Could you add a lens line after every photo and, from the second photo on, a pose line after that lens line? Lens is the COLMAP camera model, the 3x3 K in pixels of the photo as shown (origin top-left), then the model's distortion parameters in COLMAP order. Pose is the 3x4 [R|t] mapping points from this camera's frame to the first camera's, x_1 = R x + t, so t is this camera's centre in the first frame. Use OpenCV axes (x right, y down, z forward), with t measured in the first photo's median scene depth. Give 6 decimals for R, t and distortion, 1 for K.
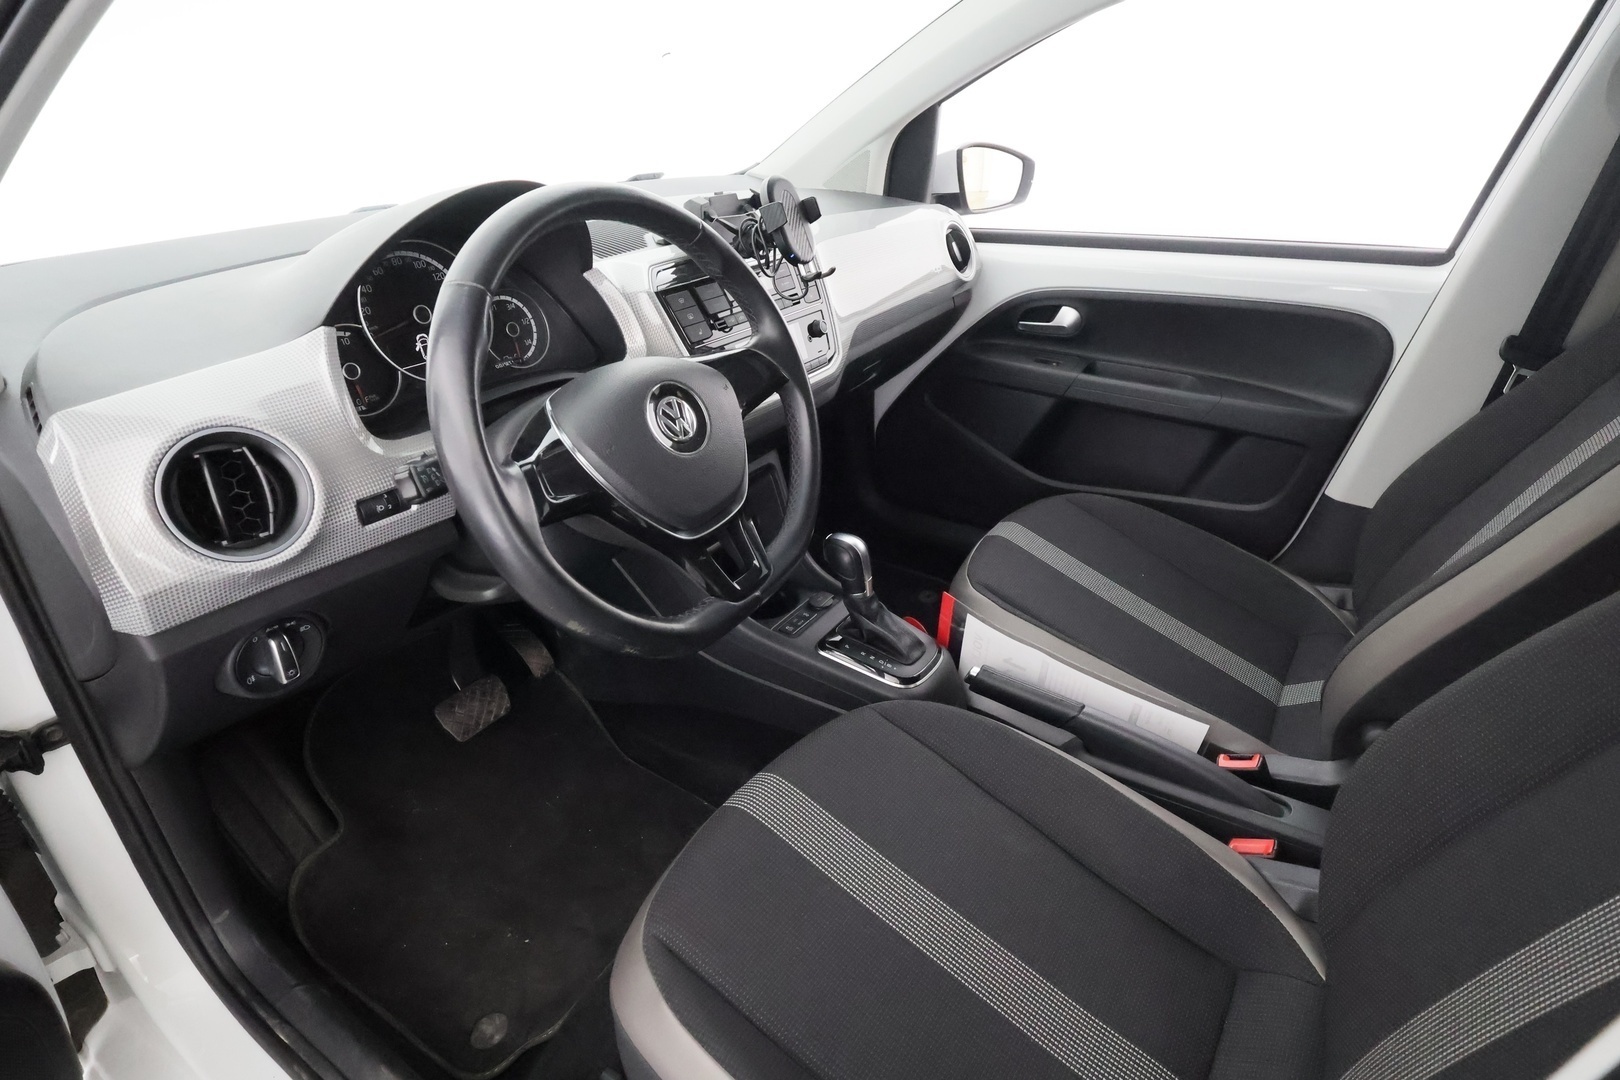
lens RADIAL K [[863.7, 0, 813.0], [0, 863.7, 543.1], [0, 0, 1]] dist [-0.001949, 0.002215]
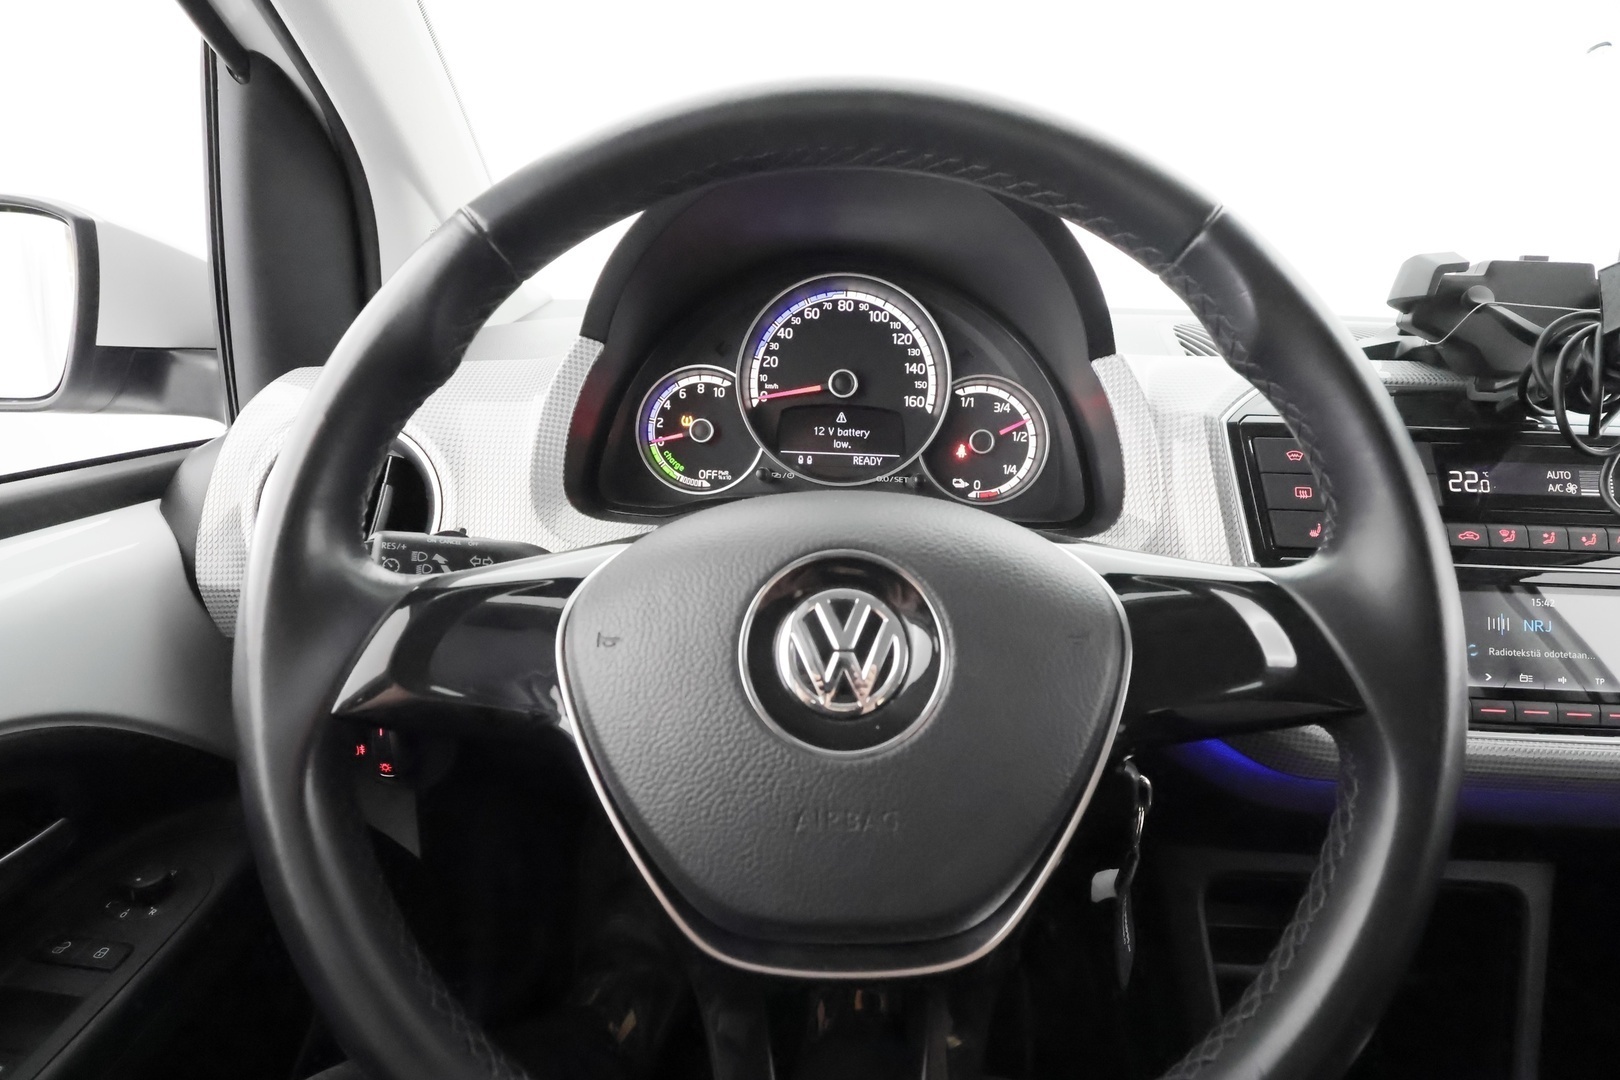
lens RADIAL K [[863.7, 0, 813.0], [0, 863.7, 543.1], [0, 0, 1]] dist [-0.001949, 0.002215]
pose [[0.524767, 0.266419, -0.808480, 0.070622], [-0.429741, 0.902761, 0.018552, -0.106625], [0.734807, 0.337702, 0.588231, 0.432015]]
